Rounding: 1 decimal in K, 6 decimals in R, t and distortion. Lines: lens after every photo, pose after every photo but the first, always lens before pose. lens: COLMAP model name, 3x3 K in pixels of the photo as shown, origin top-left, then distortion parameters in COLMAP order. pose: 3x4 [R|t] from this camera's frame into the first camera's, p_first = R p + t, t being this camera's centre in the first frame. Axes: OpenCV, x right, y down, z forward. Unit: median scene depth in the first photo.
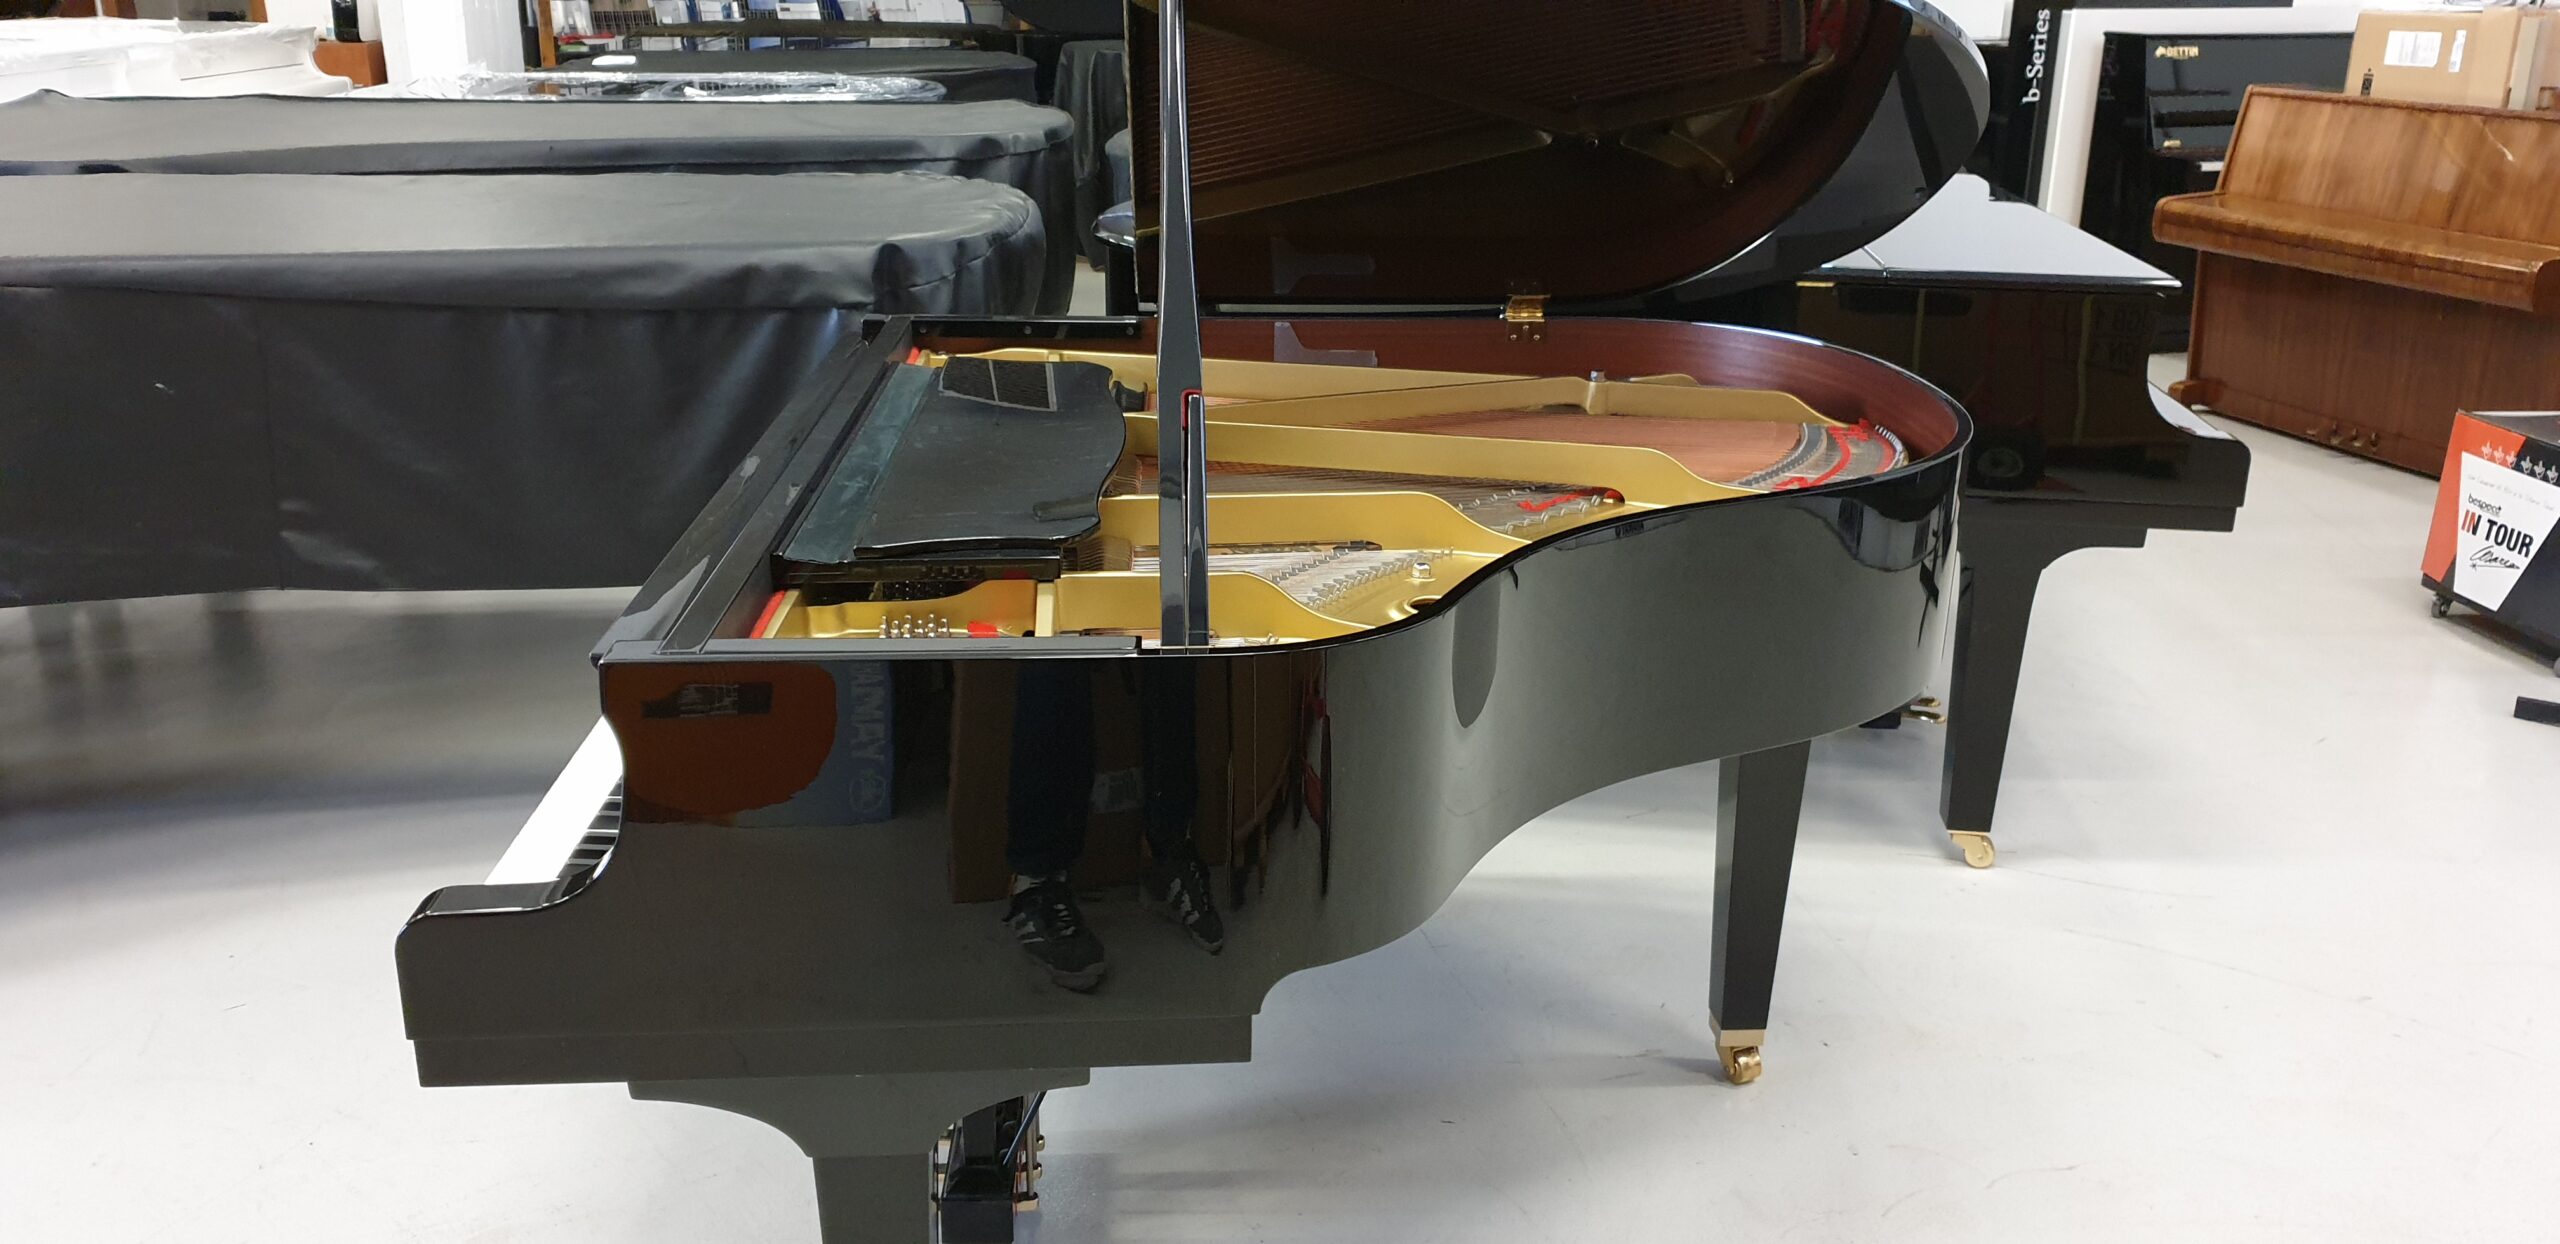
lens RADIAL K [[1994.5, 0, 1286.0], [0, 1994.5, 630.6], [0, 0, 1]] dist [0.001394, -0.004813]
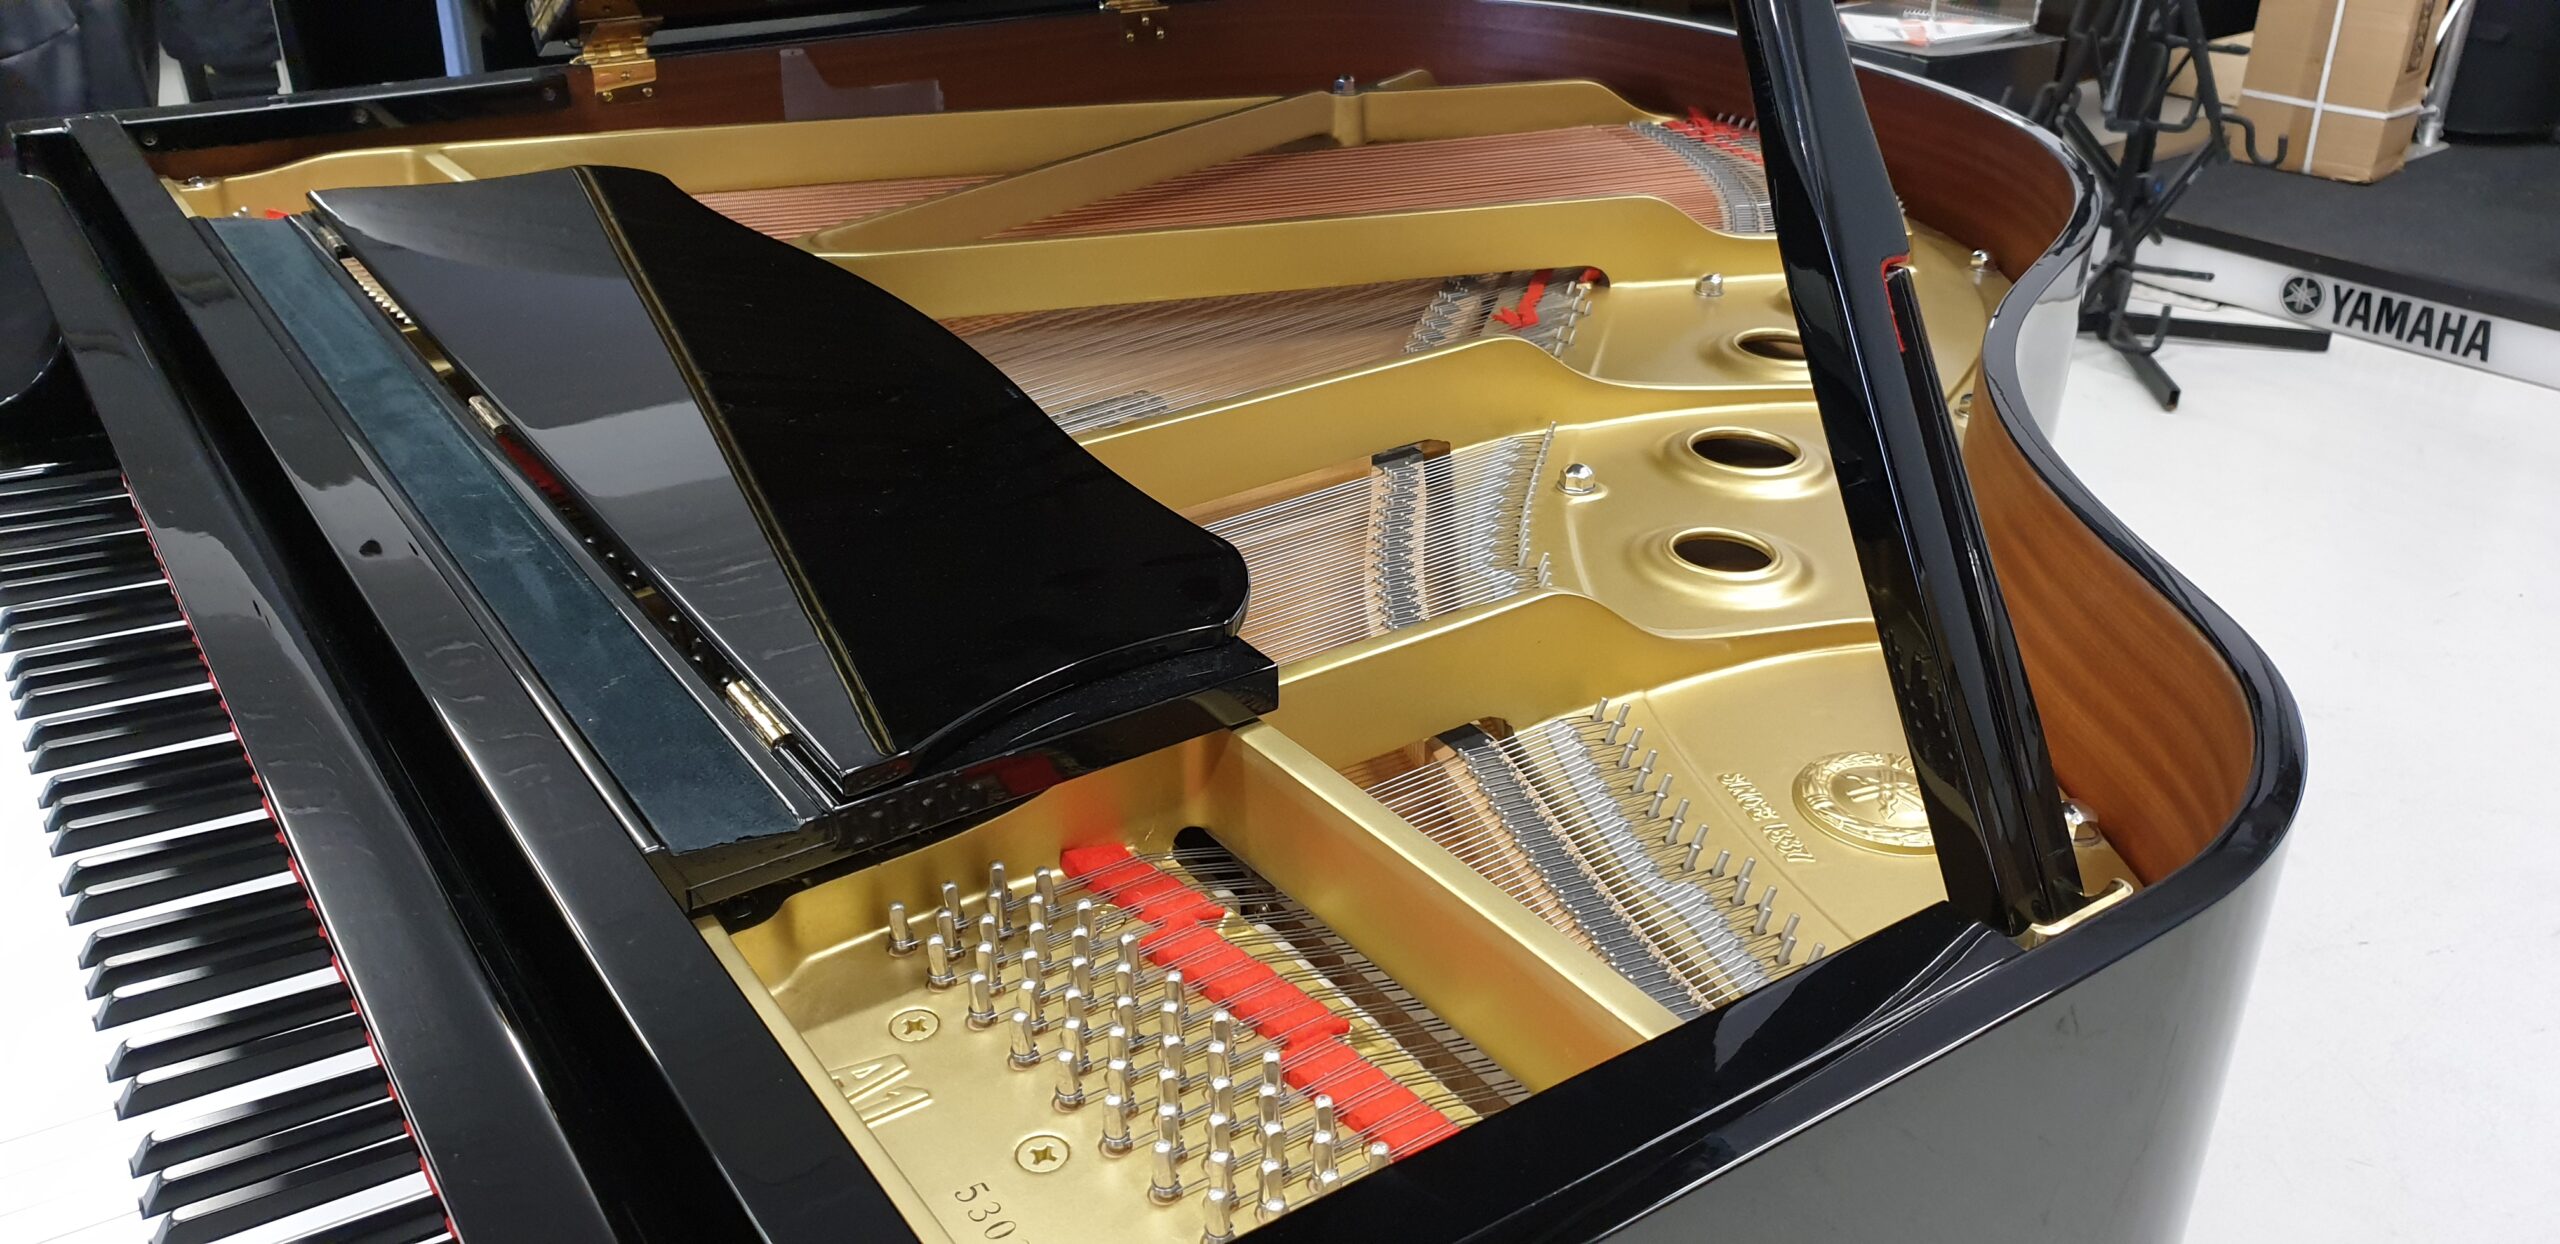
lens RADIAL K [[1994.5, 0, 1282.2], [0, 1994.5, 644.1], [0, 0, 1]] dist [0.001394, -0.004813]
pose [[0.861590, -0.238403, 0.448136, -0.180099], [0.162769, 0.965984, 0.200951, -0.075261], [-0.480800, -0.100194, 0.871087, 0.365505]]
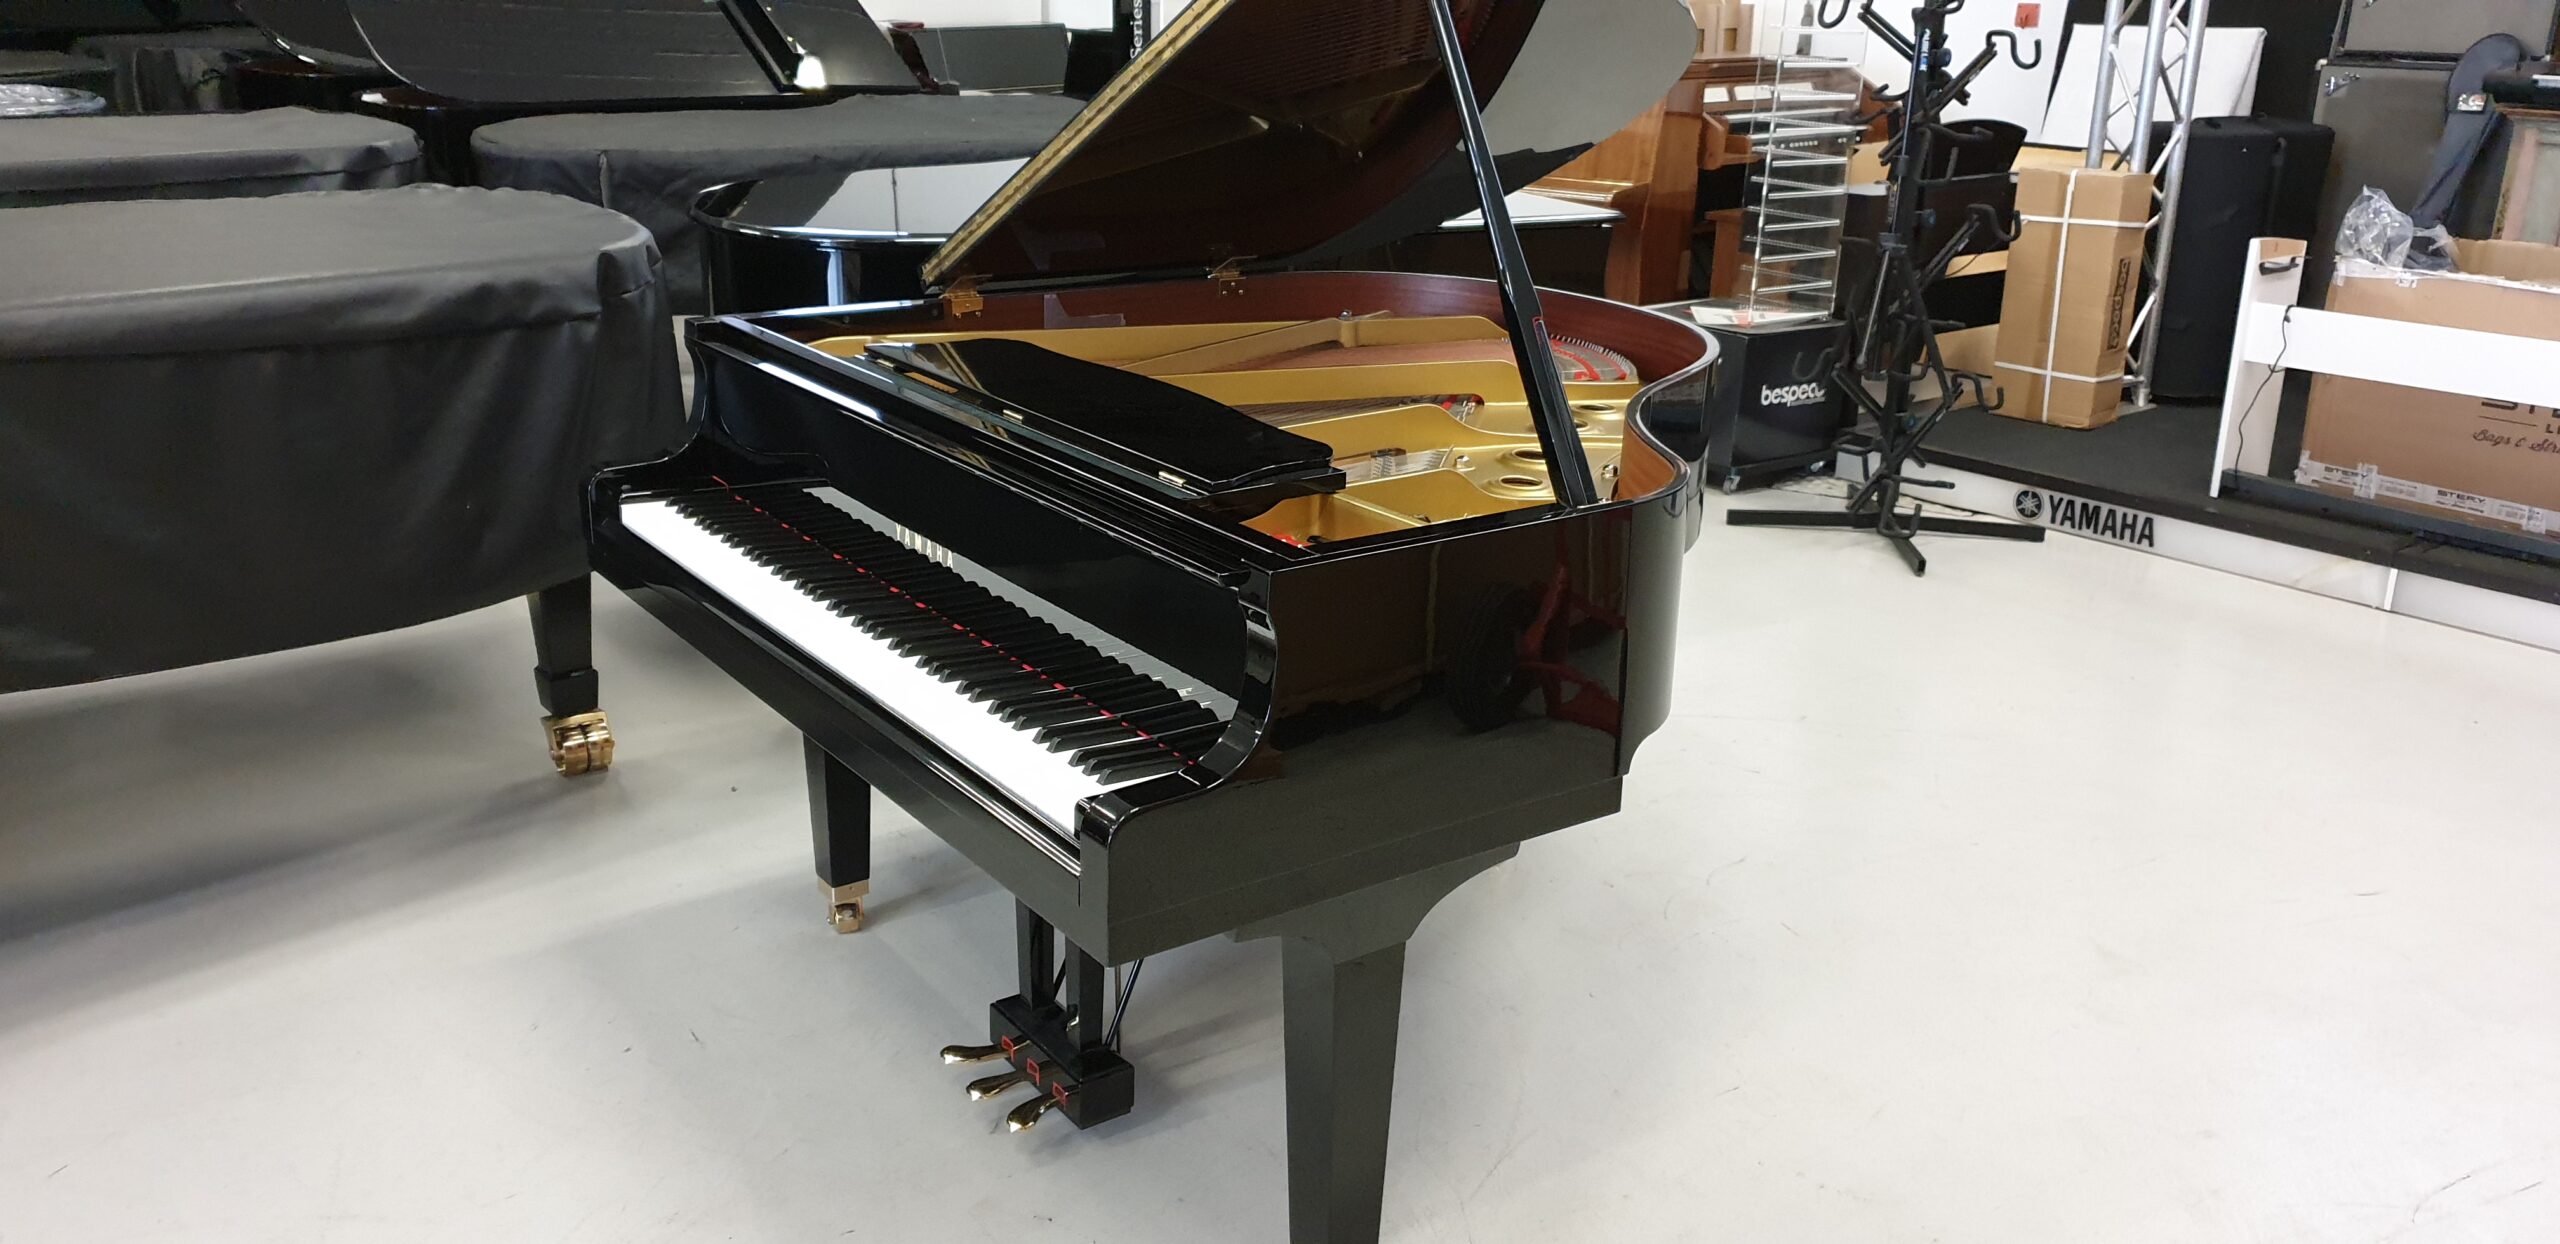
lens RADIAL K [[1994.5, 0, 1272.0], [0, 1994.5, 602.1], [0, 0, 1]] dist [0.001394, -0.004813]
pose [[0.854234, -0.154751, 0.496323, -0.460410], [0.156736, 0.986911, 0.037952, -0.006396], [-0.495700, 0.045372, 0.867308, -0.030965]]
